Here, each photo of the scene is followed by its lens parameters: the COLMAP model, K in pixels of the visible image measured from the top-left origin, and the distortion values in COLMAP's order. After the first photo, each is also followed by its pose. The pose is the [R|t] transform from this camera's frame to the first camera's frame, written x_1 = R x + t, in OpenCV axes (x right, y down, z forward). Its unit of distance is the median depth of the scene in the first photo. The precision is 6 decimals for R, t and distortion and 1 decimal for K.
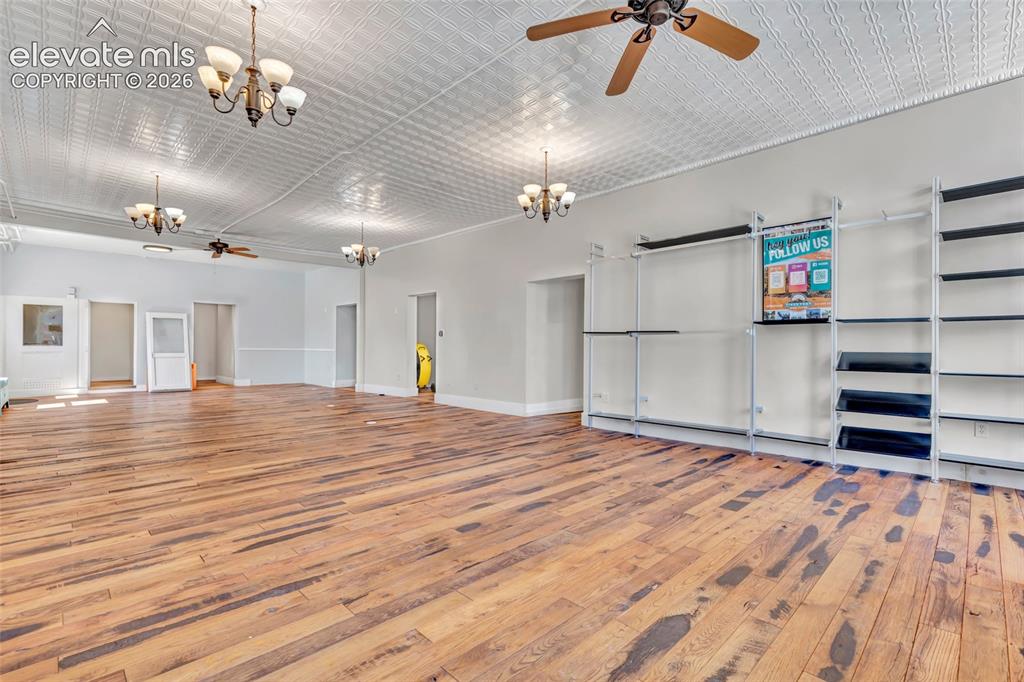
lens RADIAL K [[469.8, 0, 515.1], [0, 469.8, 344.7], [0, 0, 1]] dist [0.007661, -0.002005]
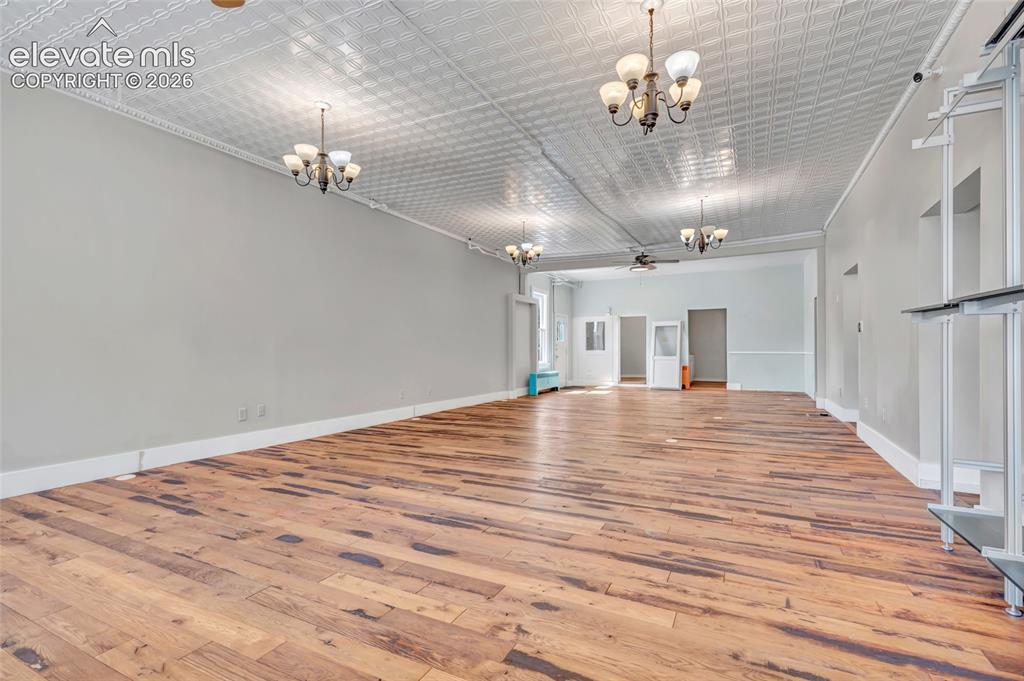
lens RADIAL K [[469.8, 0, 515.8], [0, 469.8, 347.6], [0, 0, 1]] dist [0.007661, -0.002005]
pose [[0.317509, -0.011713, -0.948183, 0.818561], [0.010966, 0.999902, -0.008680, 0.008130], [0.948192, -0.007642, 0.317607, 0.959707]]
